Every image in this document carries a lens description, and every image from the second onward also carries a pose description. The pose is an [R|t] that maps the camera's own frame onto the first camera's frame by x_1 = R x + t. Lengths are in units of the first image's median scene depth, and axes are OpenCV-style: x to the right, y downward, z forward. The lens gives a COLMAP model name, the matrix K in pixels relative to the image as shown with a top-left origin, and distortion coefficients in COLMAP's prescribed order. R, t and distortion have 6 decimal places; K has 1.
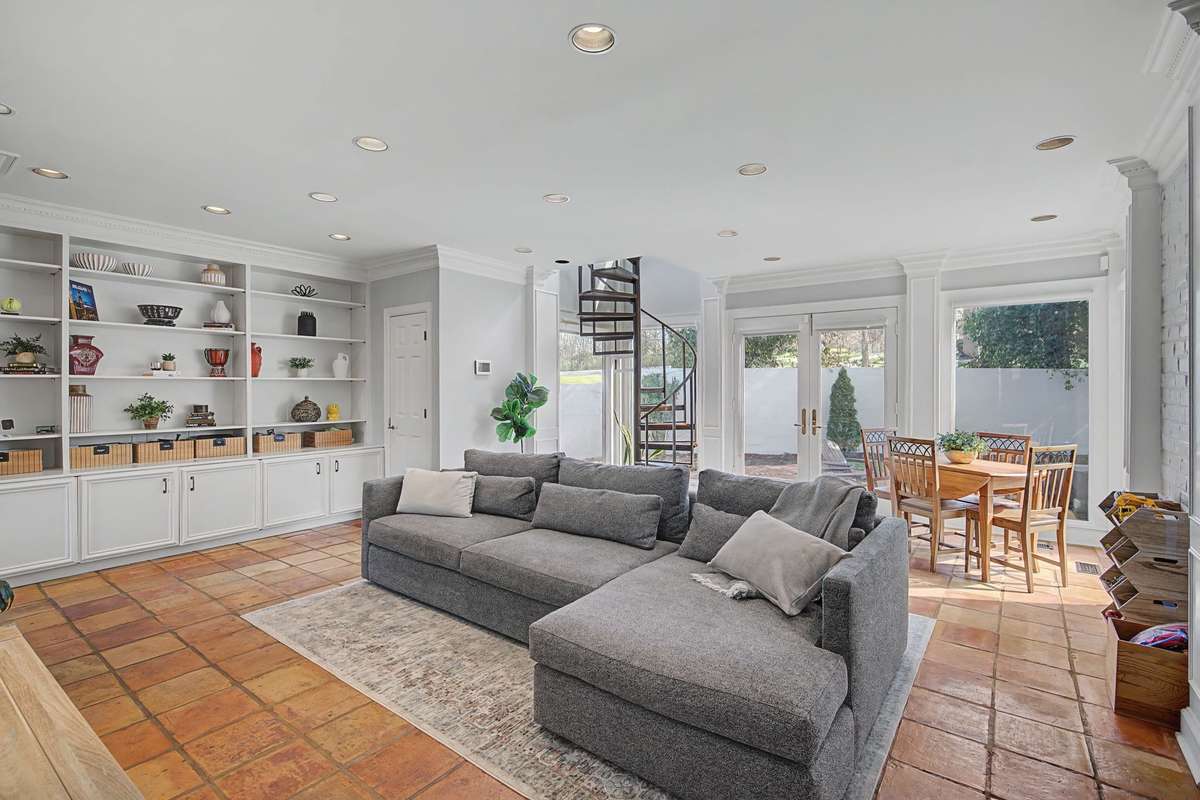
lens RADIAL K [[527.8, 0, 599.2], [0, 527.8, 393.4], [0, 0, 1]] dist [-0.001818, -0.000648]
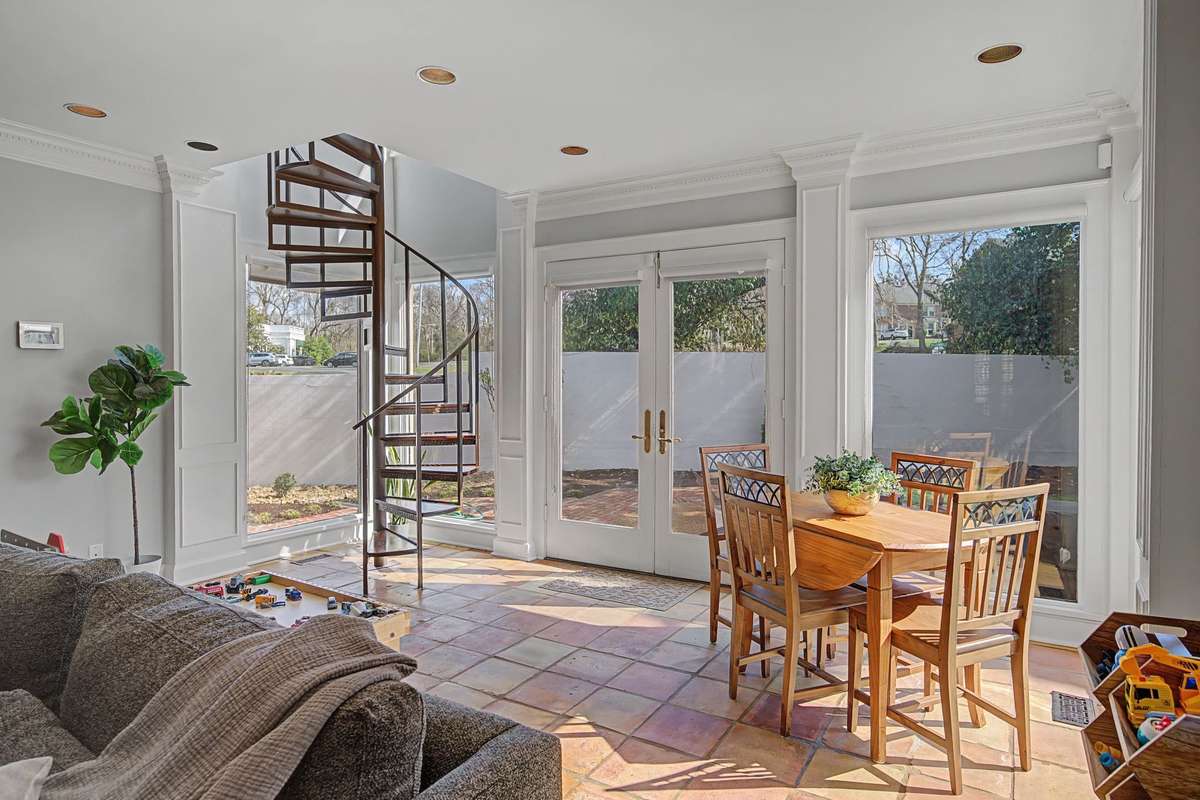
lens RADIAL K [[637.4, 0, 600.5], [0, 637.4, 393.9], [0, 0, 1]] dist [-0.002188, -0.000630]
pose [[0.996003, -0.000410, 0.089320, 0.306705], [-0.000396, 0.999959, 0.009014, 0.005103], [-0.089320, -0.009014, 0.995962, 0.312630]]
